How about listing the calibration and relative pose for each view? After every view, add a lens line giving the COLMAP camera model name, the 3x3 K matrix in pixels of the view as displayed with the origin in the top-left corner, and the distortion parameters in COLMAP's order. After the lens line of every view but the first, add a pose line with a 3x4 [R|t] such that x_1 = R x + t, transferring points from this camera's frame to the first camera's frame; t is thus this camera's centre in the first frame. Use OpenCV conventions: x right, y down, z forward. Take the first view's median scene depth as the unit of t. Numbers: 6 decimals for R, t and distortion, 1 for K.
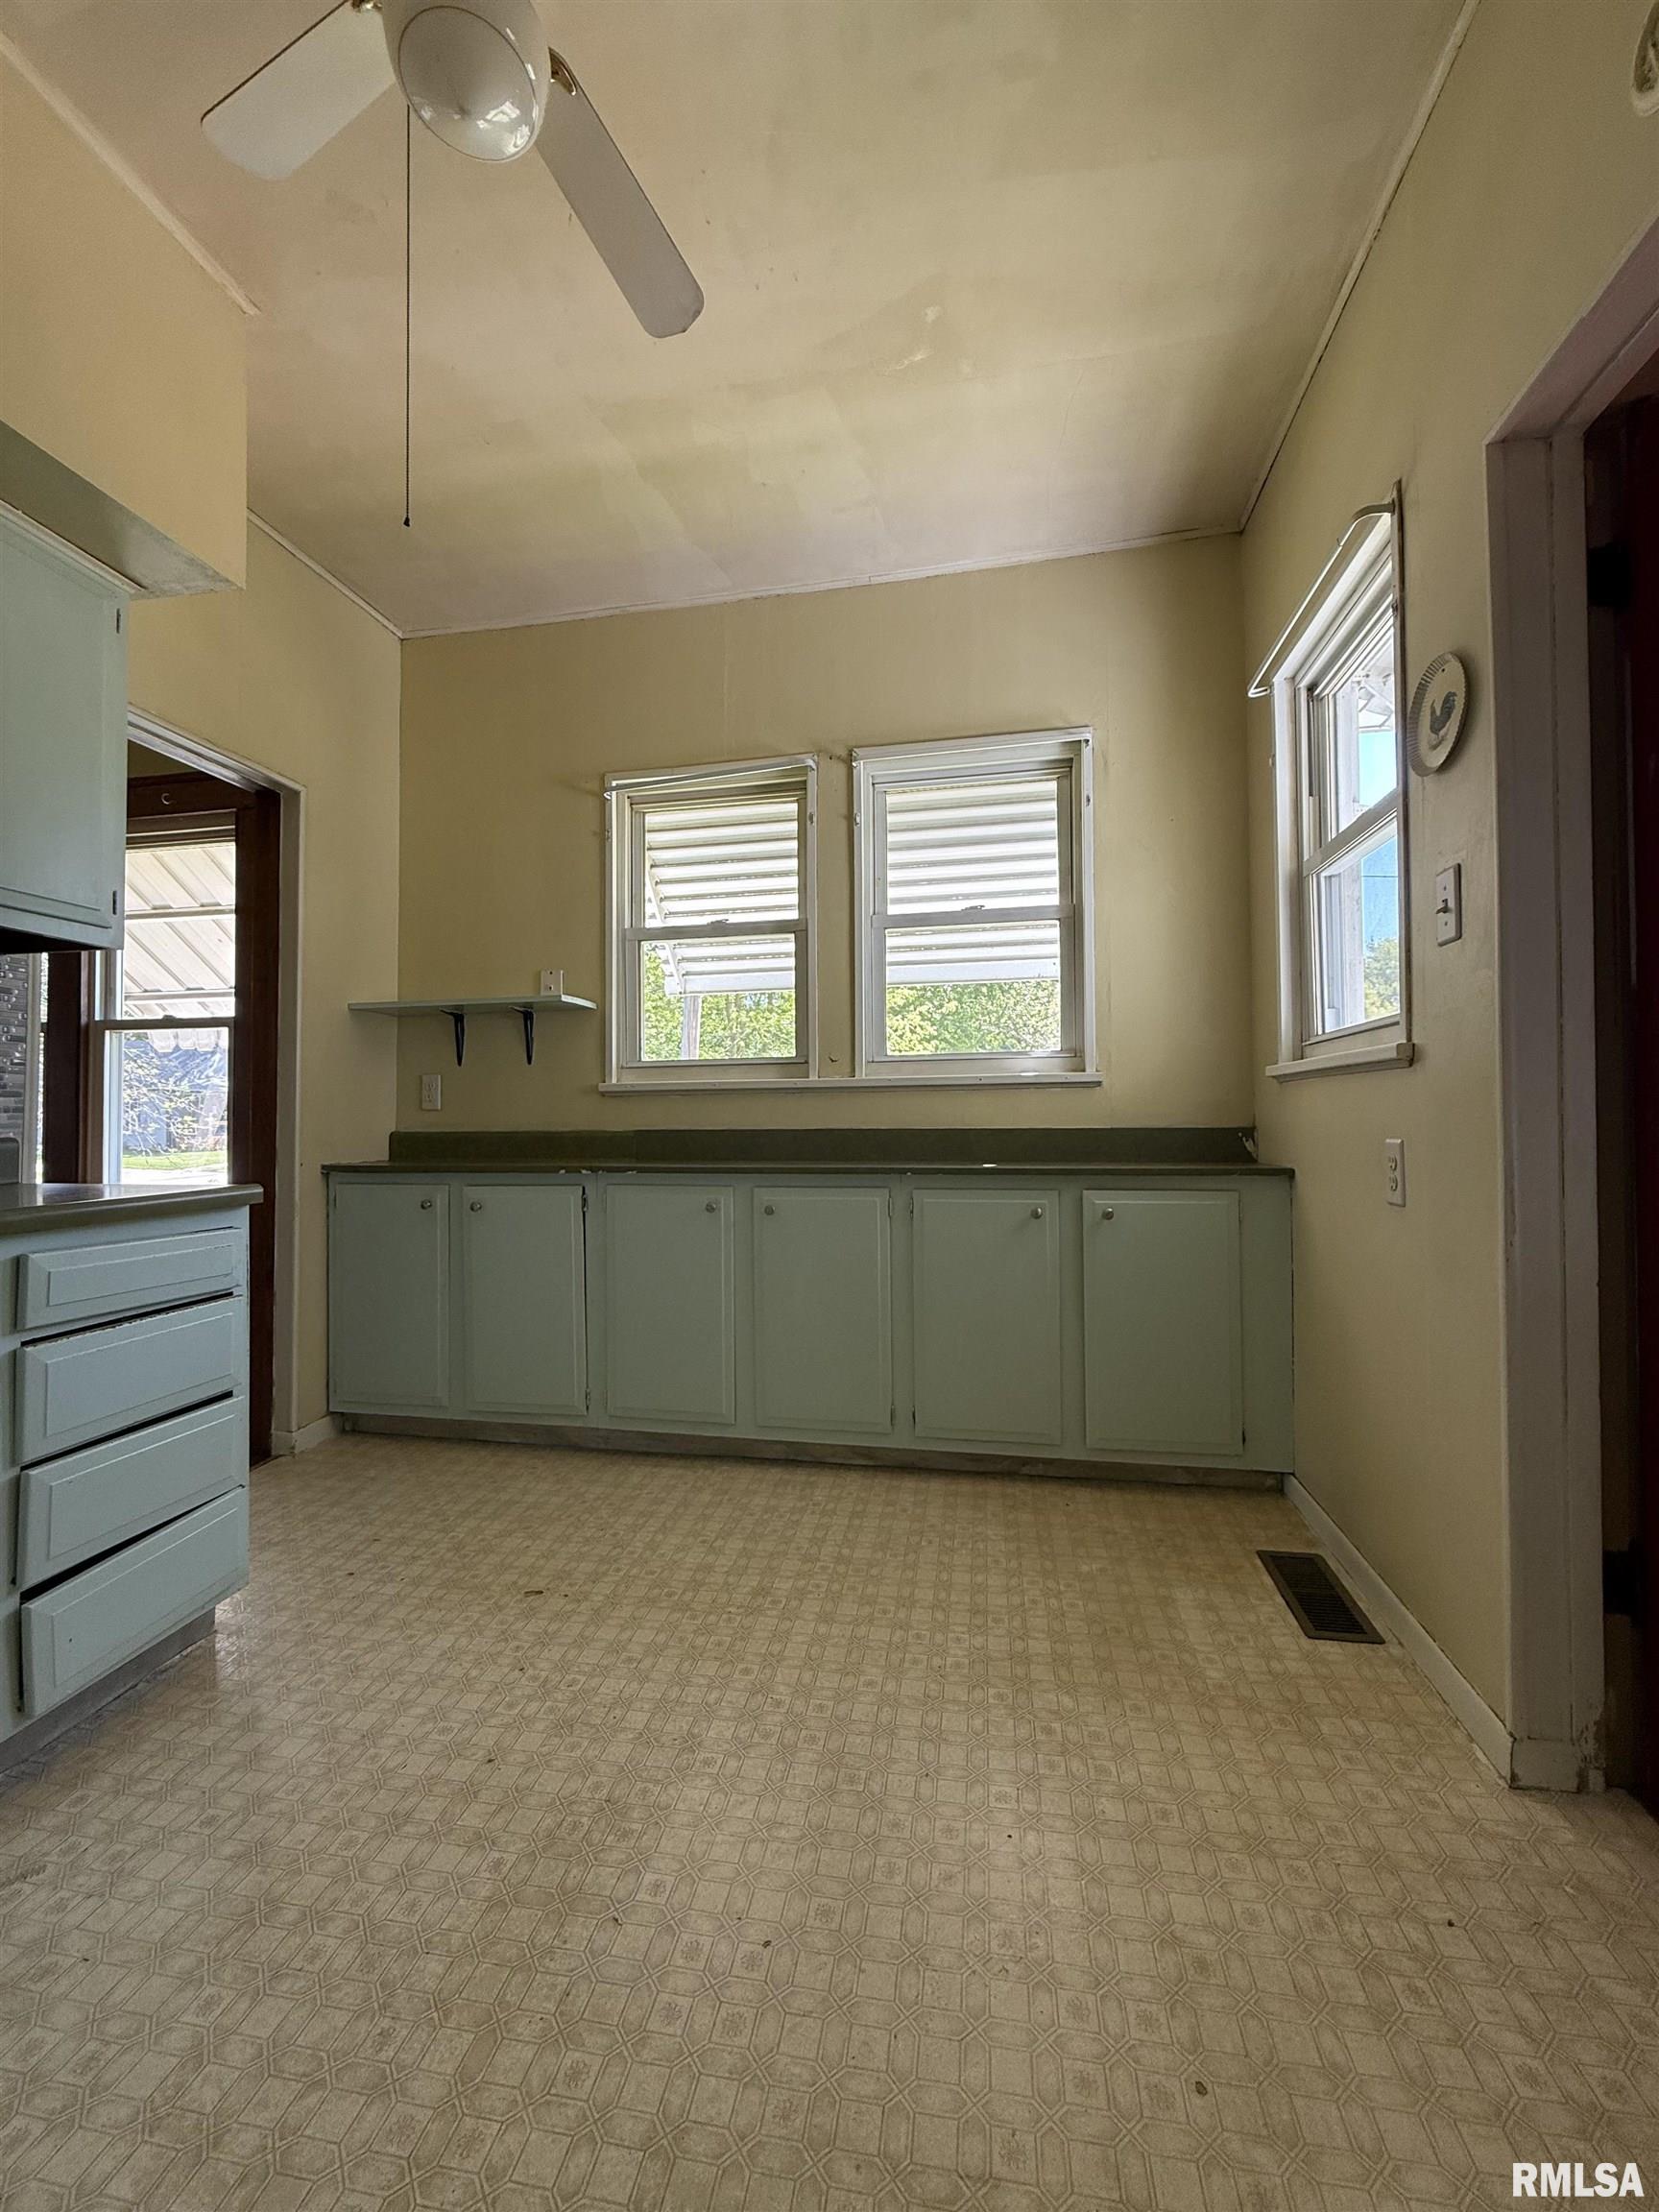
lens RADIAL K [[877.6, 0, 832.4], [0, 877.6, 1102.6], [0, 0, 1]] dist [0.000183, 0.000145]
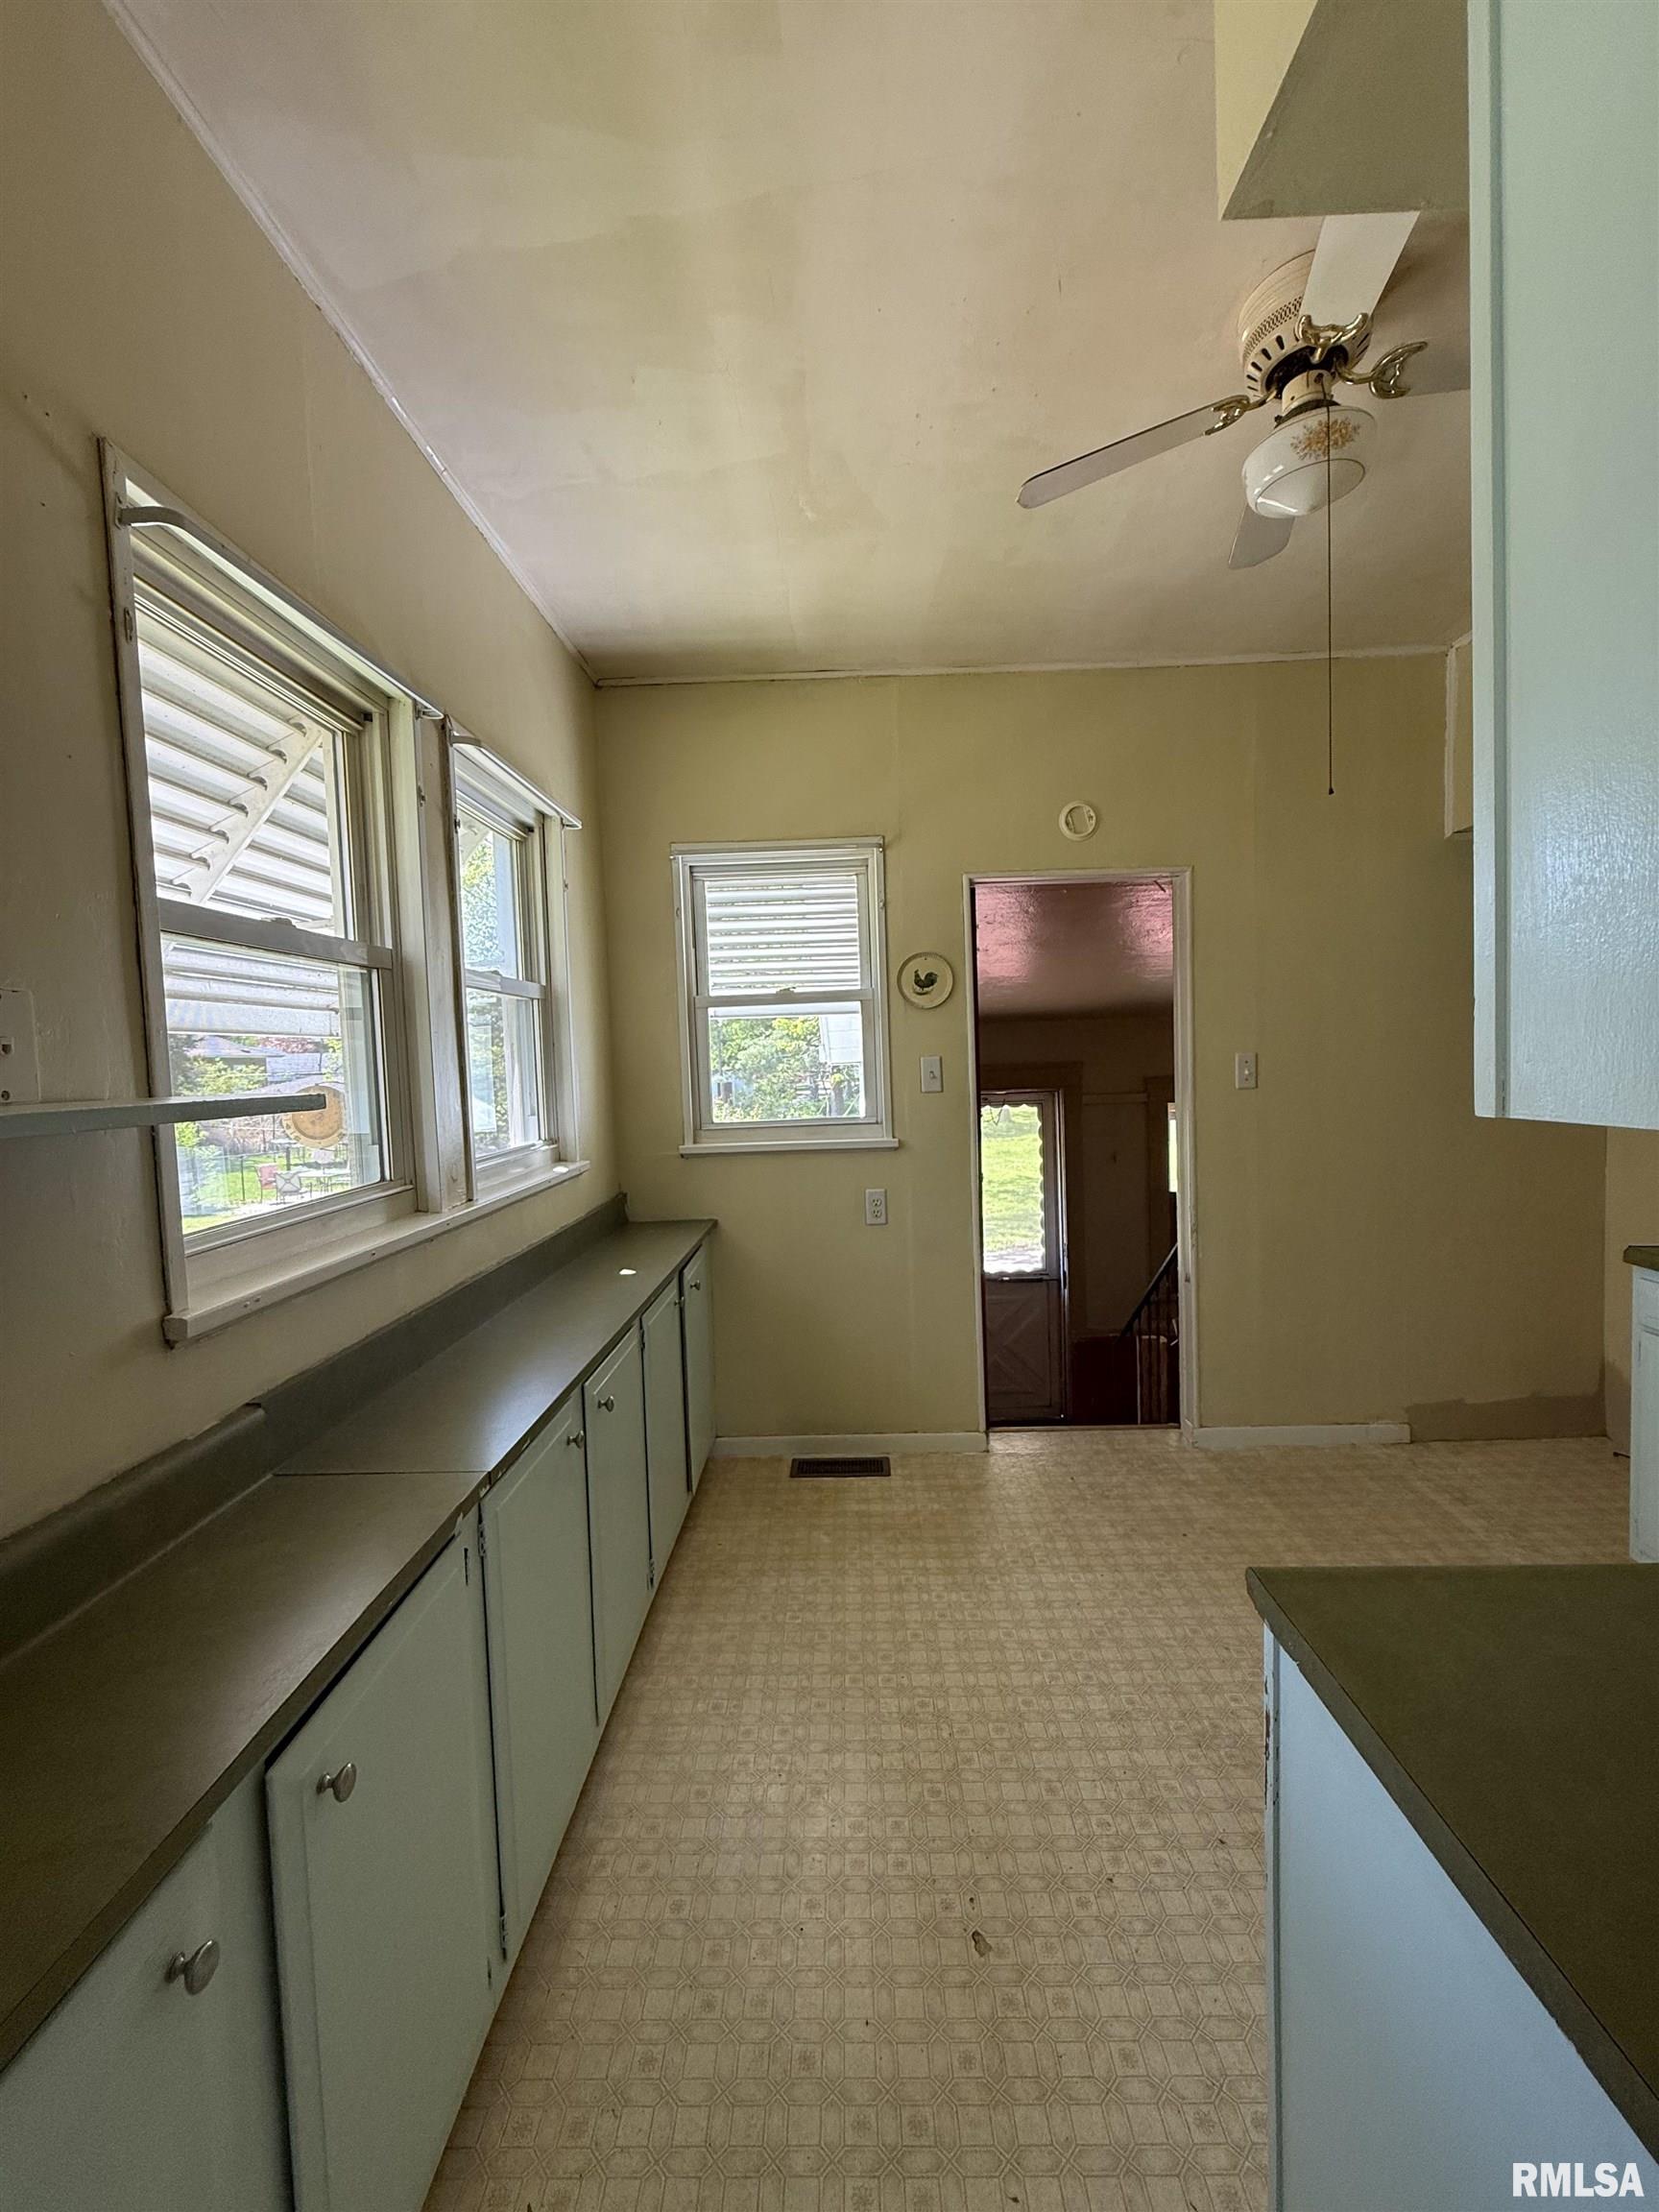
lens RADIAL K [[877.6, 0, 827.5], [0, 877.6, 1104.8], [0, 0, 1]] dist [0.000183, 0.000145]
pose [[-0.152773, -0.036476, 0.987588, -1.189958], [0.019218, 0.999020, 0.039871, -0.217316], [-0.988074, 0.025071, -0.151923, 1.407727]]
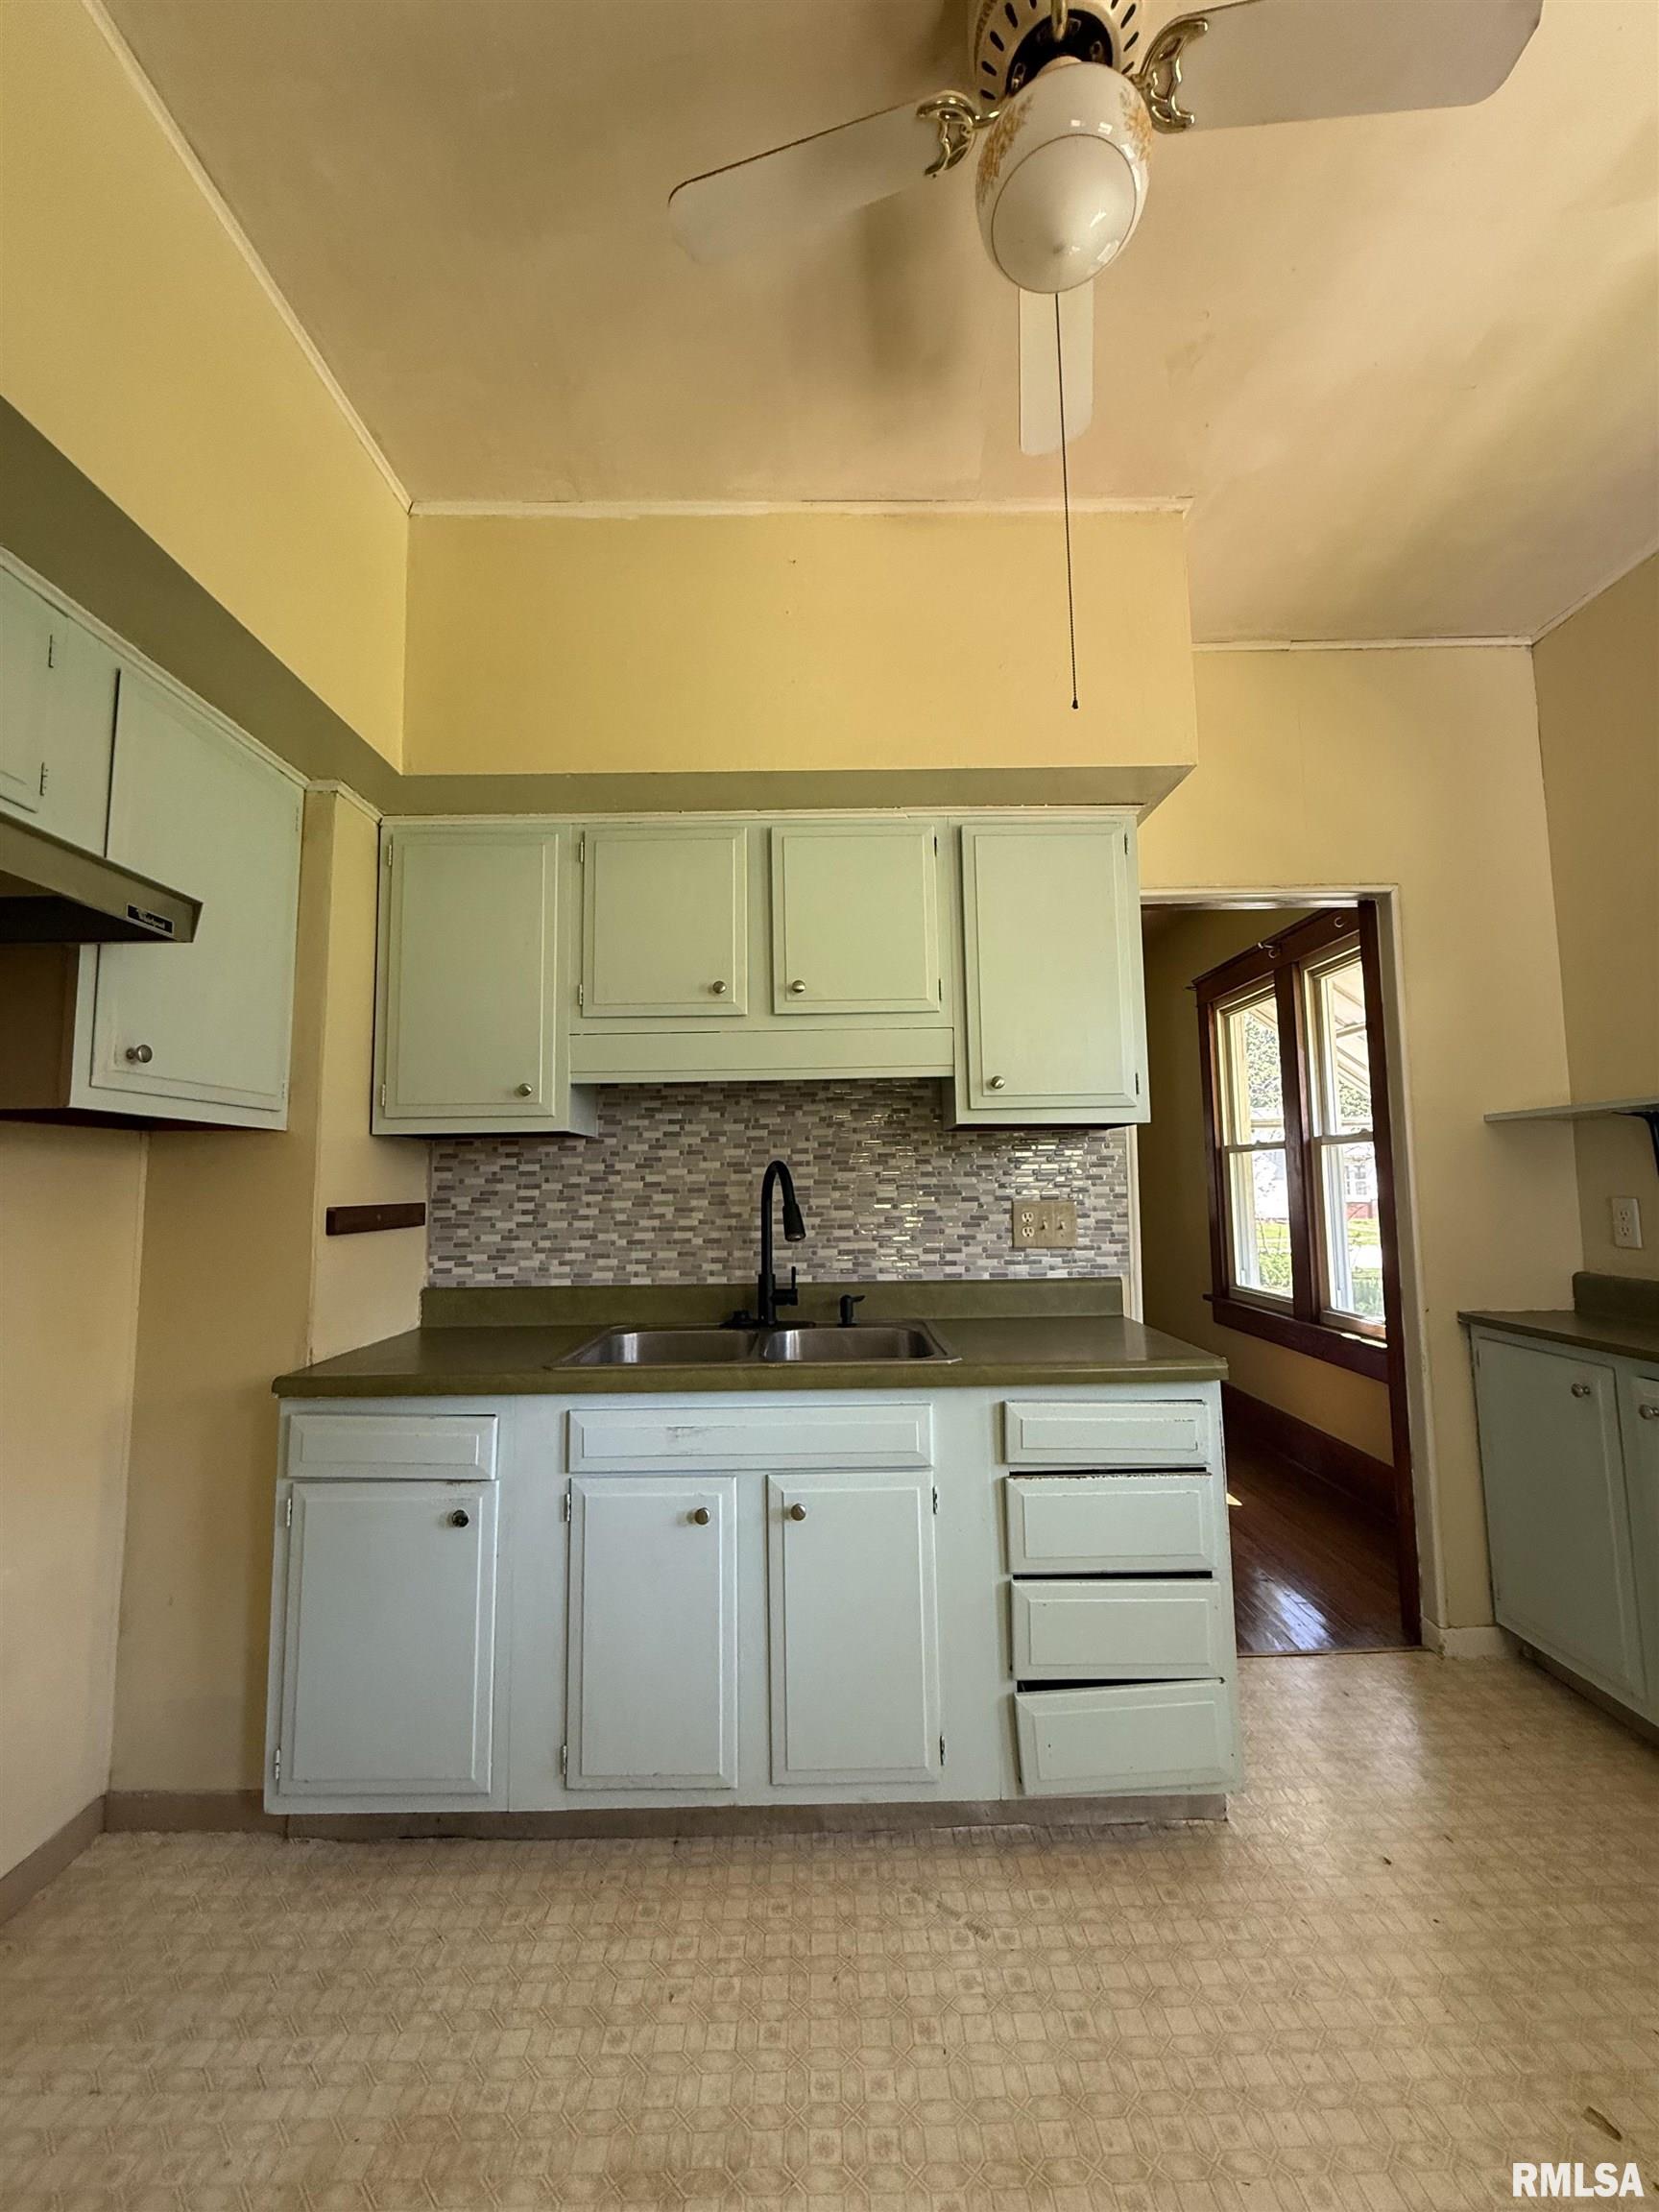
lens RADIAL K [[877.6, 0, 829.6], [0, 877.6, 1102.8], [0, 0, 1]] dist [0.000183, 0.000145]
pose [[0.185965, -0.087625, -0.978641, 0.251844], [0.029362, 0.996066, -0.083606, -0.129241], [0.982117, -0.013187, 0.187807, 0.422304]]
